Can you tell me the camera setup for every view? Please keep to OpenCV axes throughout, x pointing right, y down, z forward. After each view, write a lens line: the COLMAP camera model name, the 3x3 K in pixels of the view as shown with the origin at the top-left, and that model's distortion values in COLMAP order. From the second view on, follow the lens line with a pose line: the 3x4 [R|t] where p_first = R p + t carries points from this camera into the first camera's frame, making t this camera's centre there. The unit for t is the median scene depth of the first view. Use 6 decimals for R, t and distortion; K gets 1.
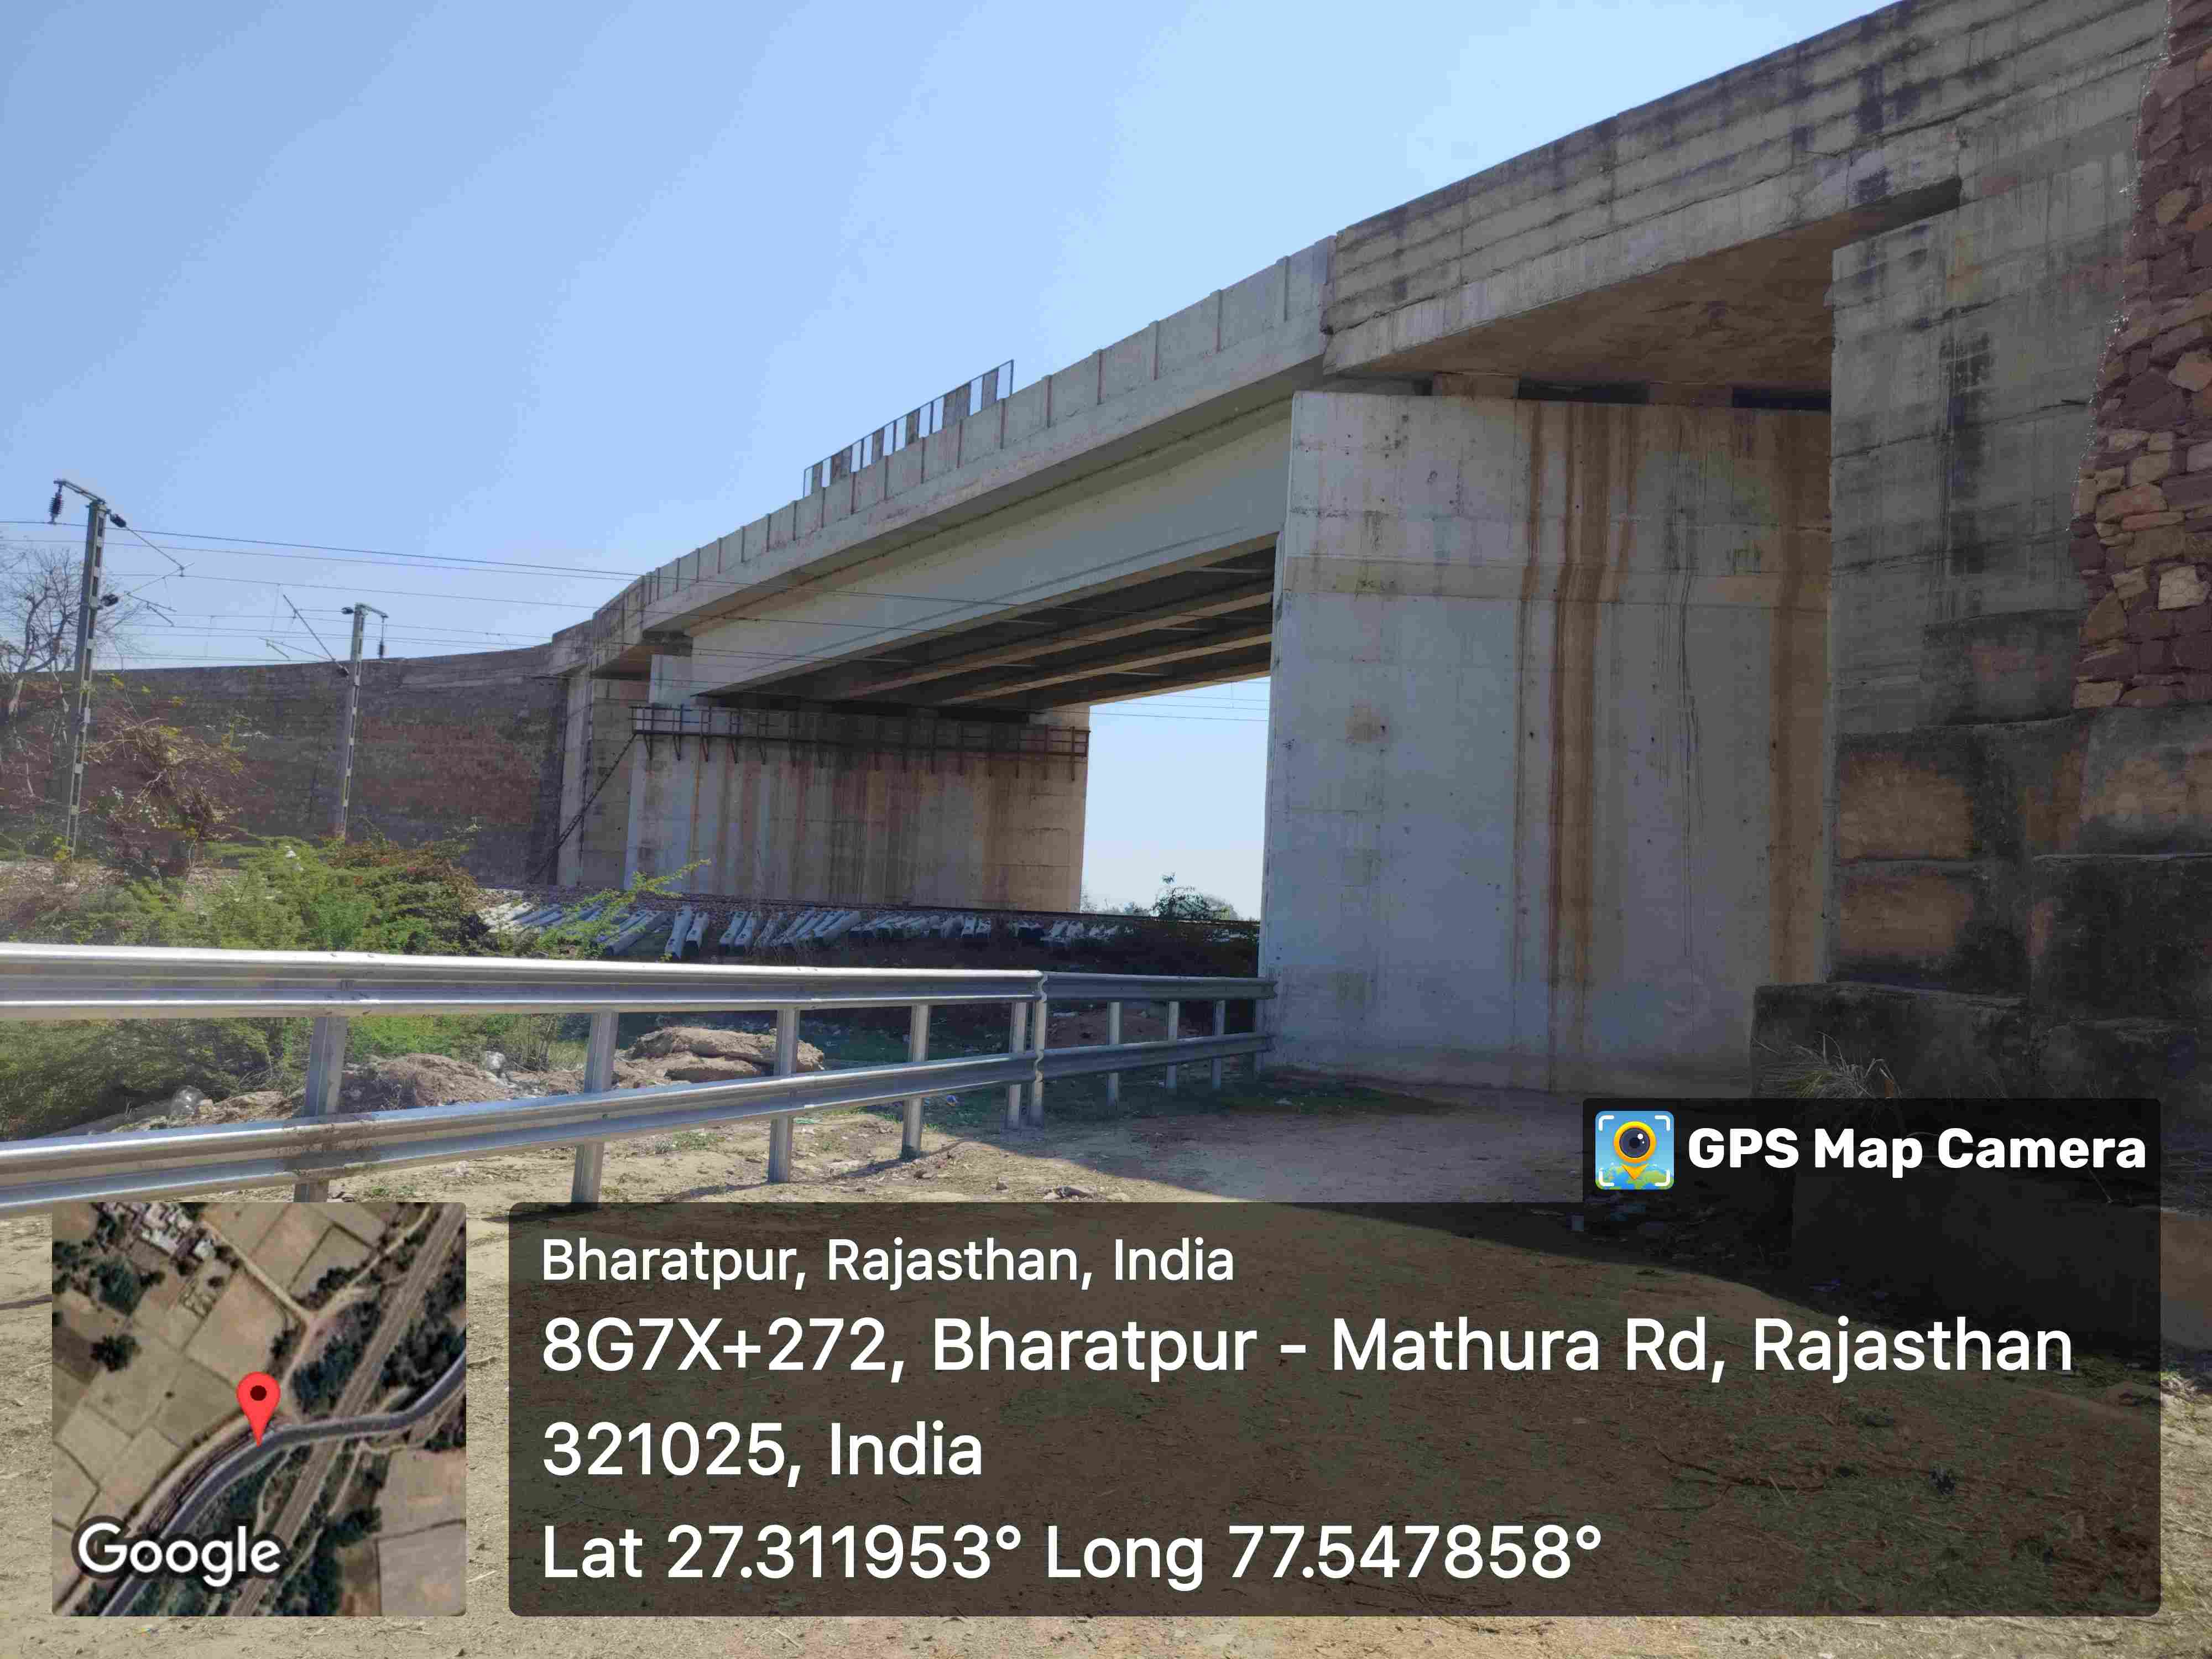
lens RADIAL K [[1538.0, 0, 1167.2], [0, 1538.0, 843.1], [0, 0, 1]] dist [0.006211, -0.009151]
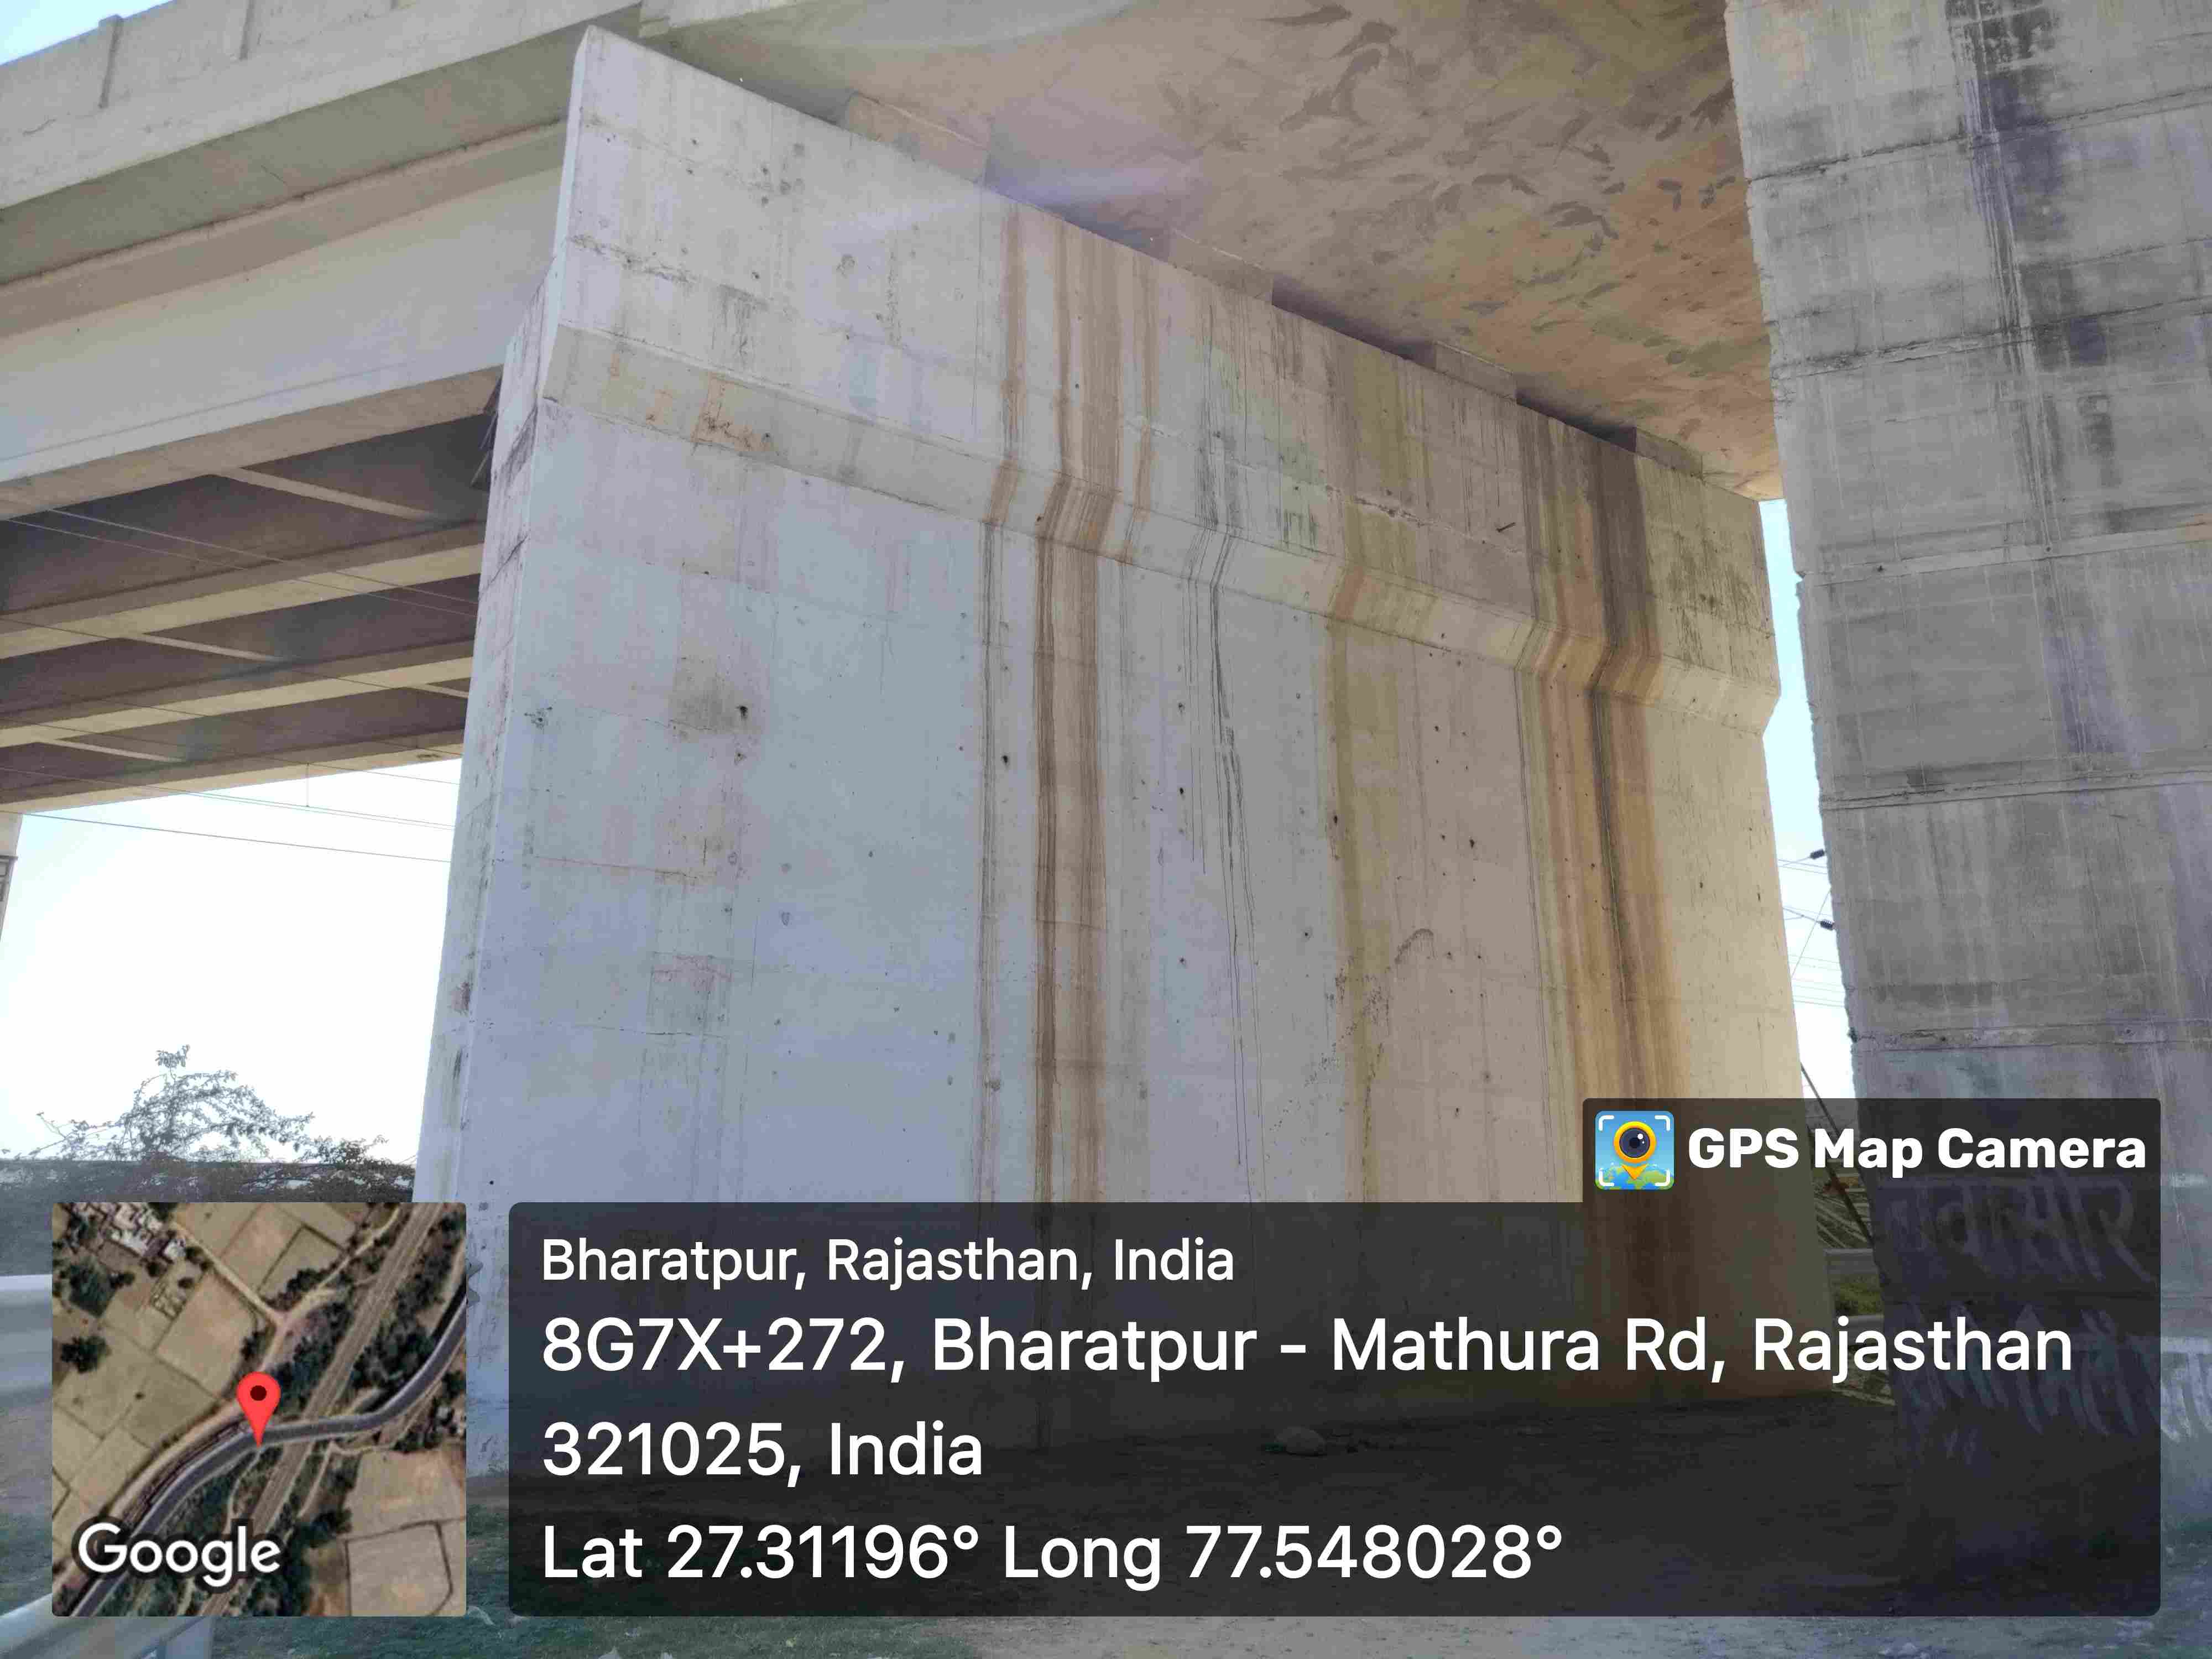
lens RADIAL K [[1538.0, 0, 1167.2], [0, 1538.0, 843.1], [0, 0, 1]] dist [0.006211, -0.009151]
pose [[0.840110, 0.072421, 0.537560, -0.006817], [0.010189, 0.988765, -0.149131, 0.041560], [-0.542321, 0.130764, 0.829933, 0.521025]]
